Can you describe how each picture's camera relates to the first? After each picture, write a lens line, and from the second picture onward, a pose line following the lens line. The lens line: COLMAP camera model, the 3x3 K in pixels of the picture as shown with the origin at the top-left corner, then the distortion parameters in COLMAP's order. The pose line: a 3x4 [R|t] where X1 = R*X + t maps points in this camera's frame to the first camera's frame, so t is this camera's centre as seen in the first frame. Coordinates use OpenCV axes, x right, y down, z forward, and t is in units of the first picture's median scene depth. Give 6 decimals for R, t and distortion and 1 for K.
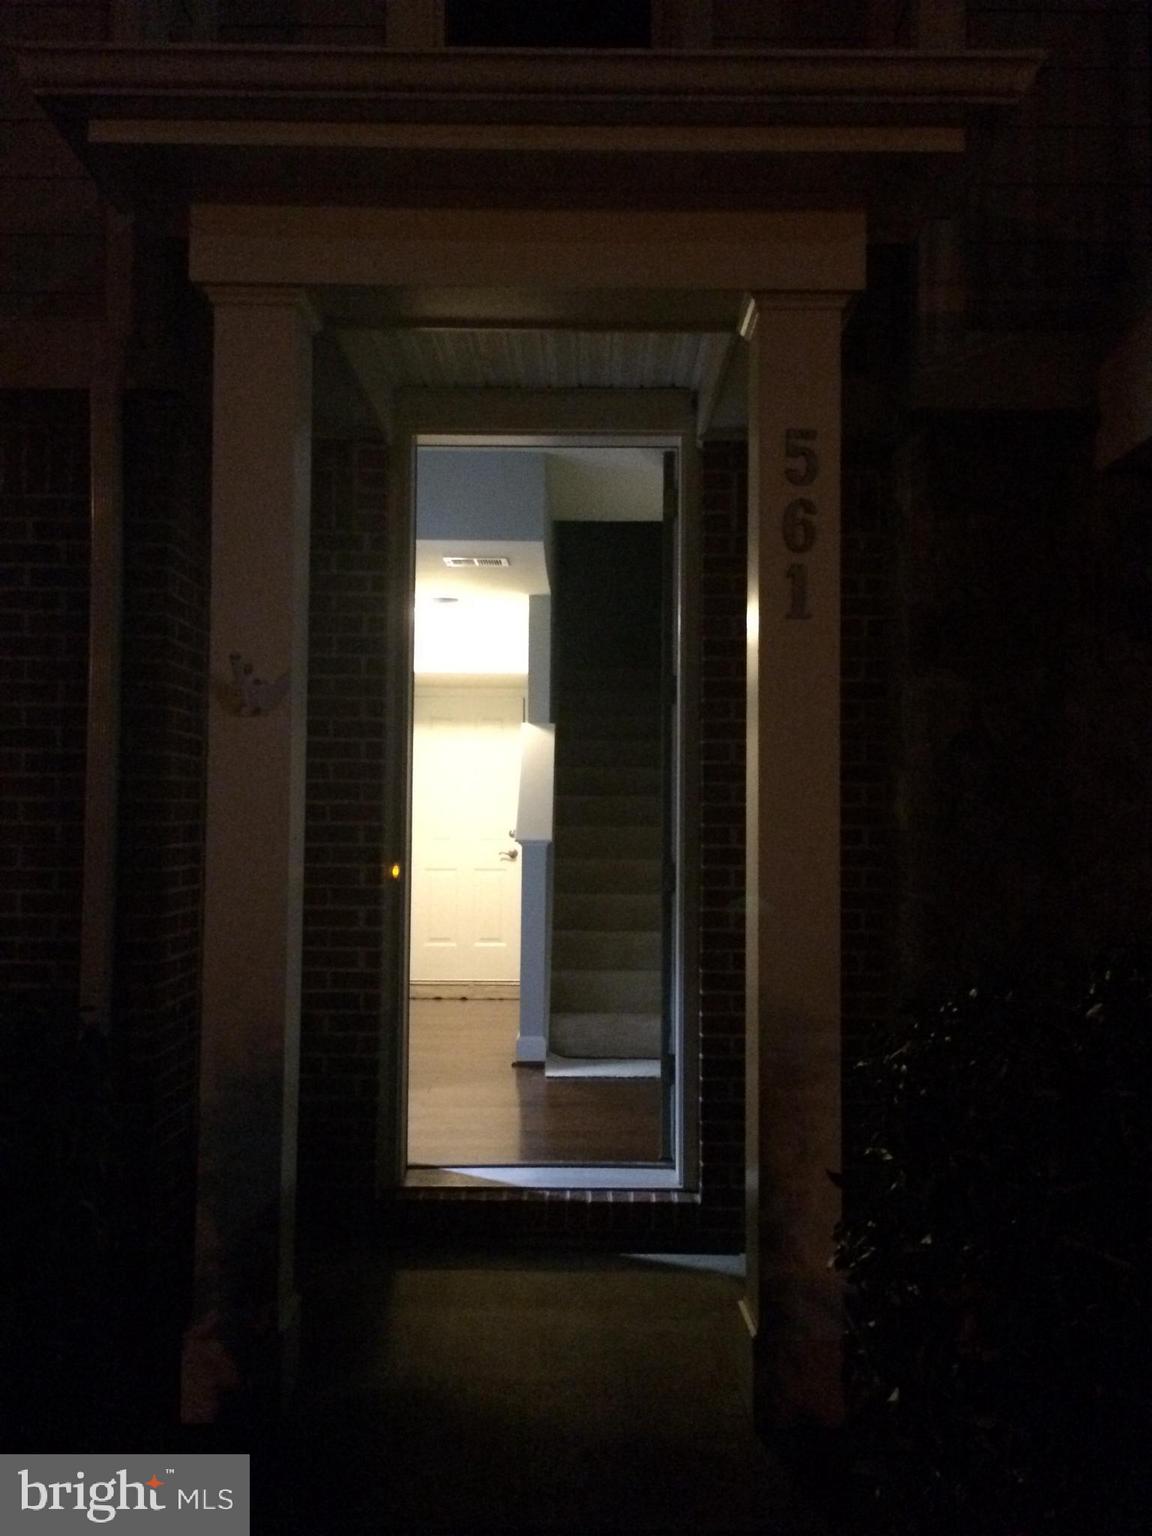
lens RADIAL K [[1325.9, 0, 577.7], [0, 1325.9, 773.7], [0, 0, 1]] dist [0.043971, -0.079611]
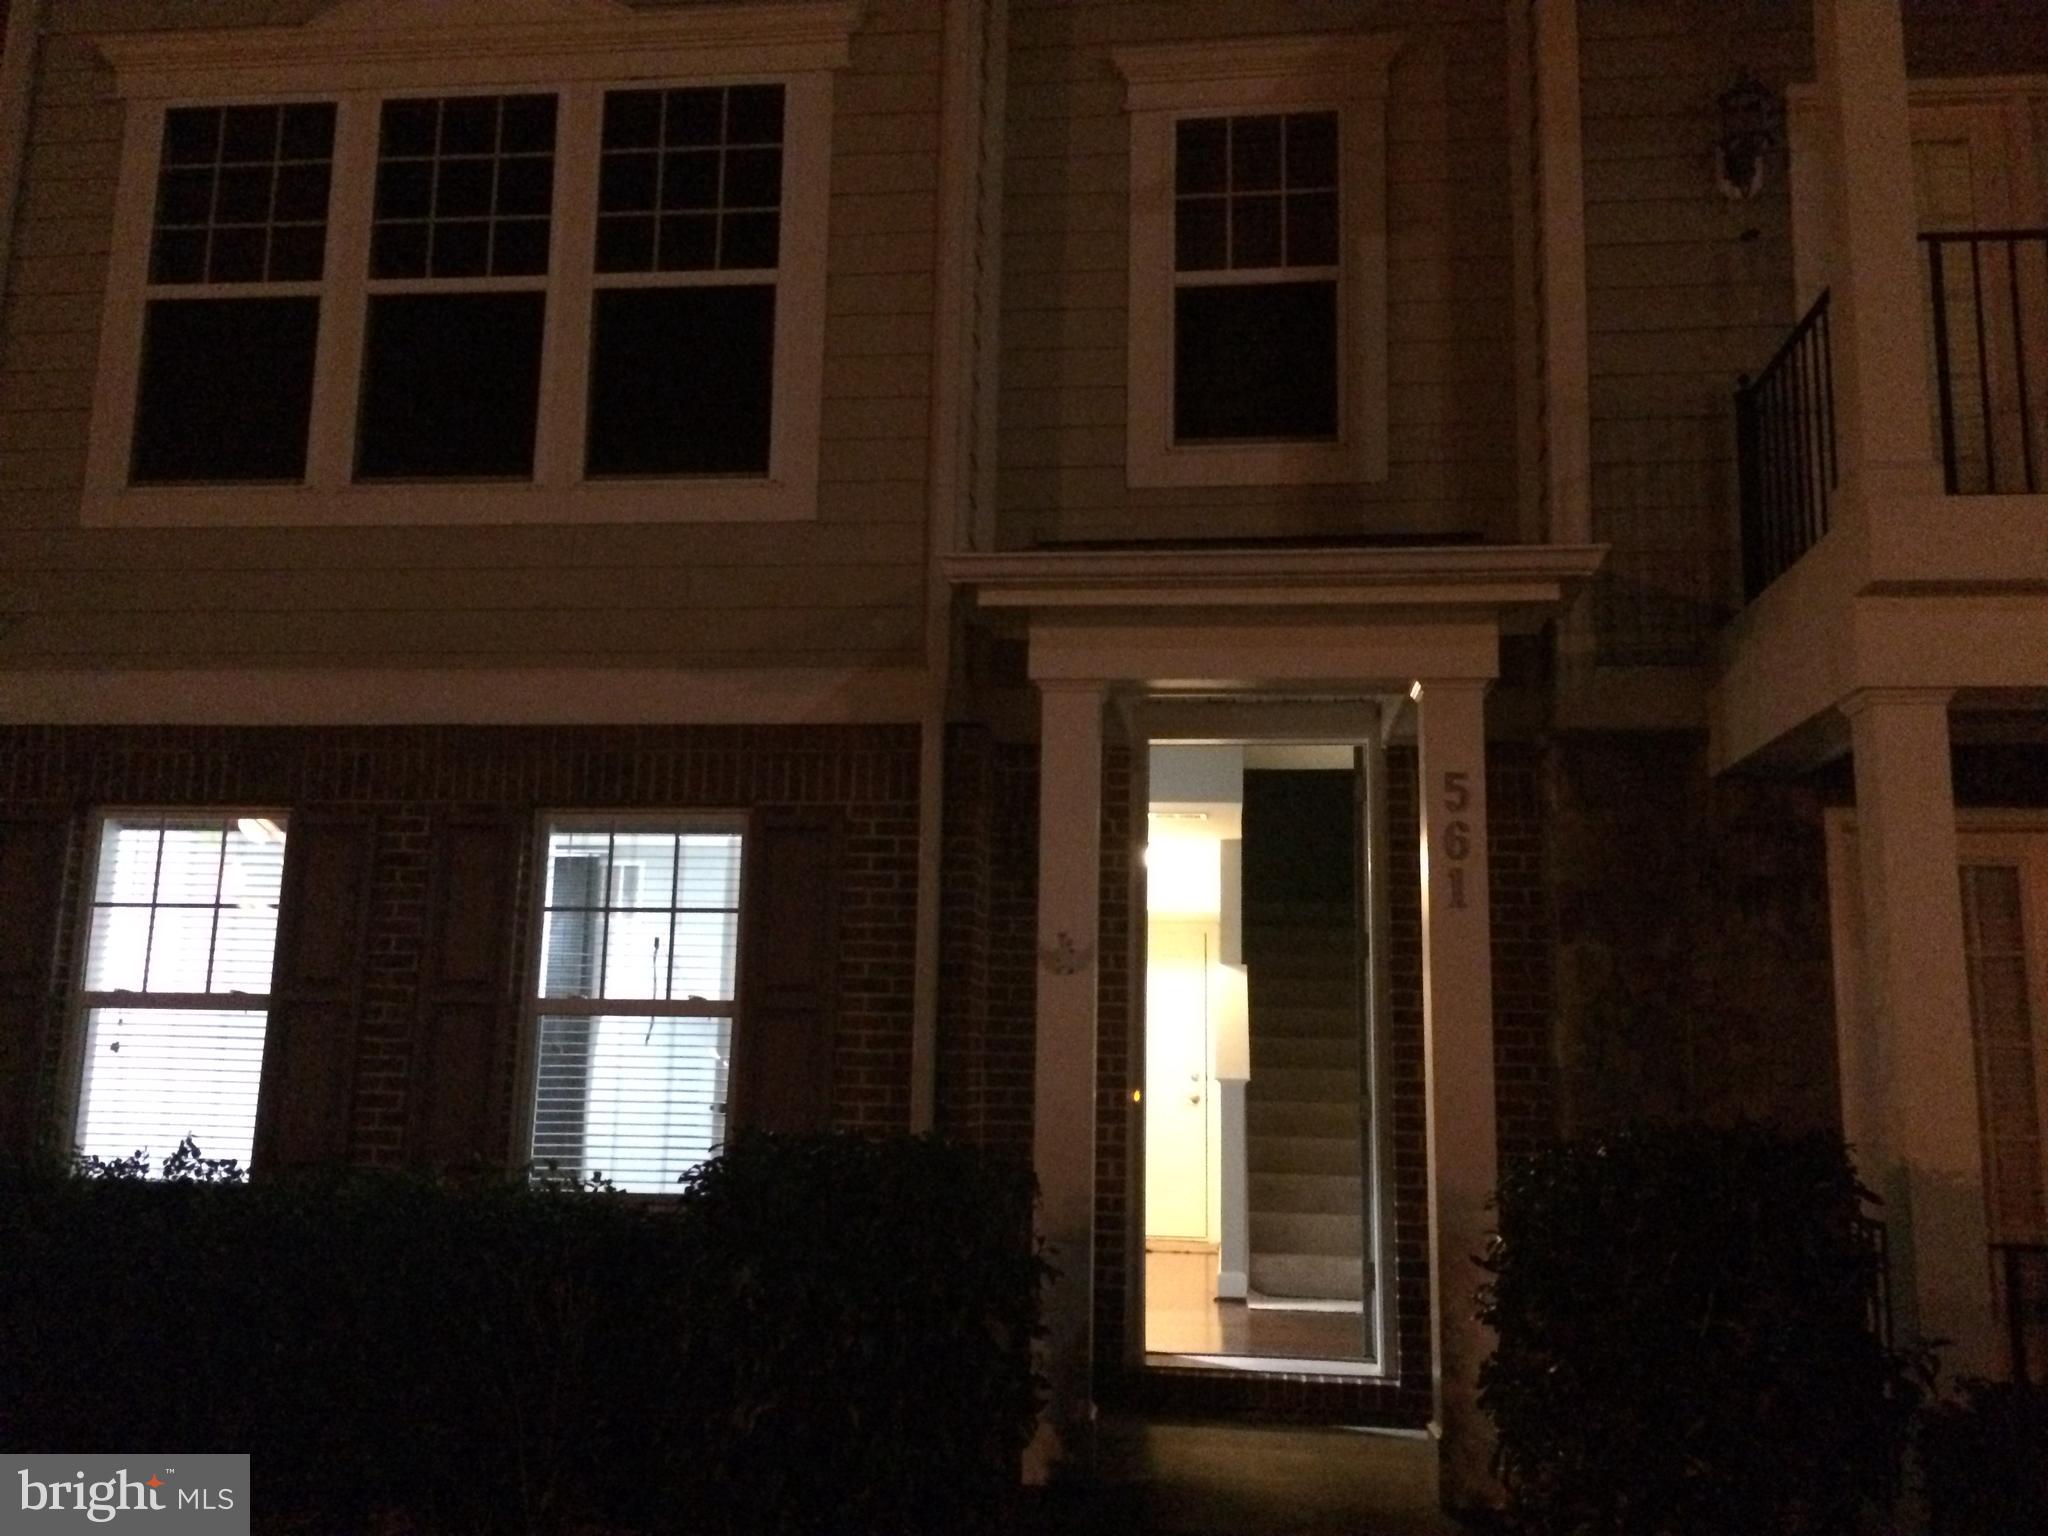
lens RADIAL K [[1767.9, 0, 1008.5], [0, 1767.9, 747.3], [0, 0, 1]] dist [0.043971, -0.079611]
pose [[0.992401, -0.008518, -0.122752, -0.053175], [-0.009529, 0.989286, -0.145679, -0.005338], [0.122678, 0.145742, 0.981687, -0.666926]]
